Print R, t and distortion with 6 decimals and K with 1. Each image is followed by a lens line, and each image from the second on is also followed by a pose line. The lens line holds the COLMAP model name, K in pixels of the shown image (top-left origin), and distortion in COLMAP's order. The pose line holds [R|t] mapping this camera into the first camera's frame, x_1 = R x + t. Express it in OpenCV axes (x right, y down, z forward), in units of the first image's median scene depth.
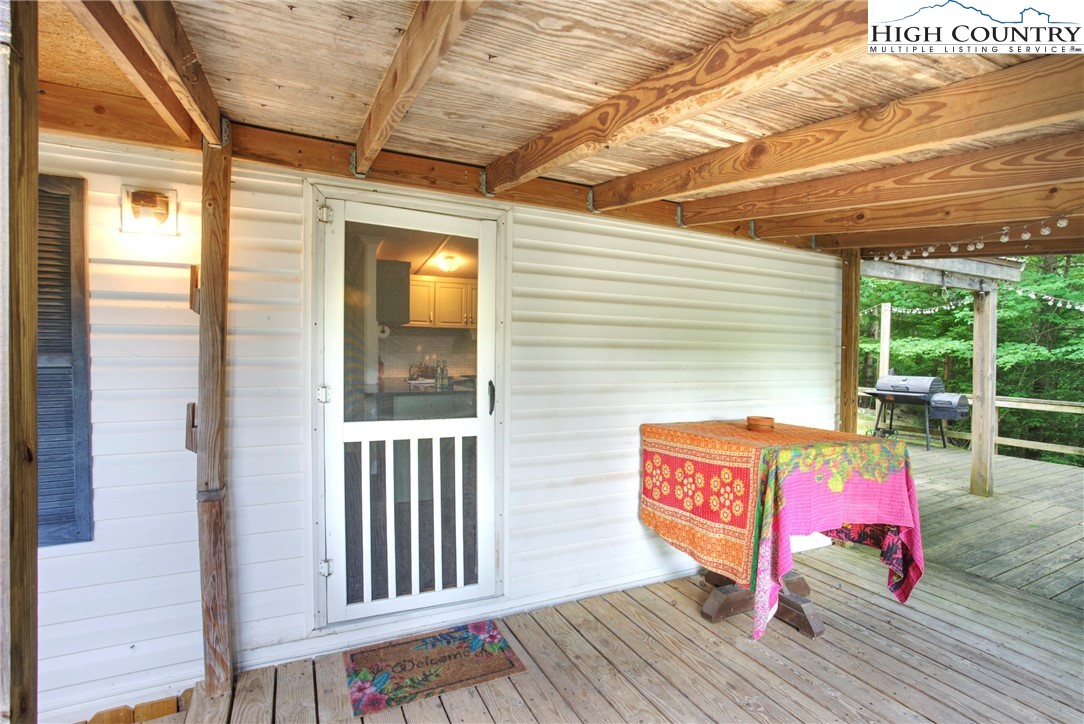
lens RADIAL K [[524.1, 0, 544.1], [0, 524.1, 368.0], [0, 0, 1]] dist [-0.061642, 0.019617]
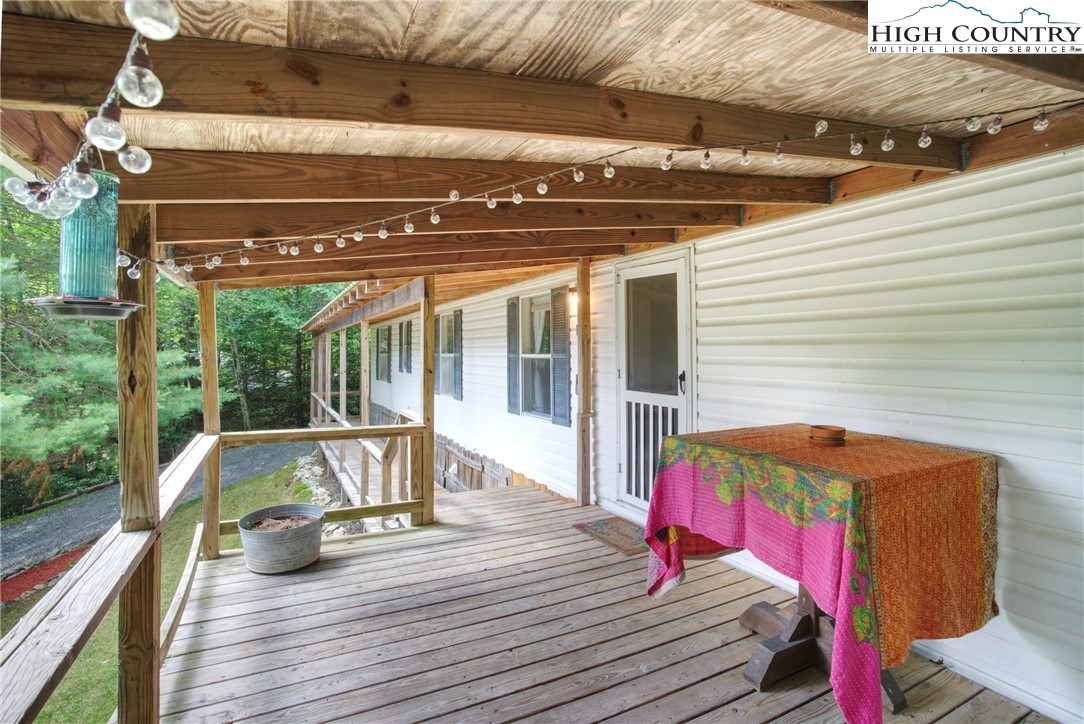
lens RADIAL K [[524.1, 0, 543.9], [0, 524.1, 351.1], [0, 0, 1]] dist [-0.061642, 0.019617]
pose [[0.035607, -0.012371, -0.999289, 1.417504], [-0.027298, 0.999538, -0.013347, 0.000685], [0.998993, 0.027754, 0.035252, 0.635263]]
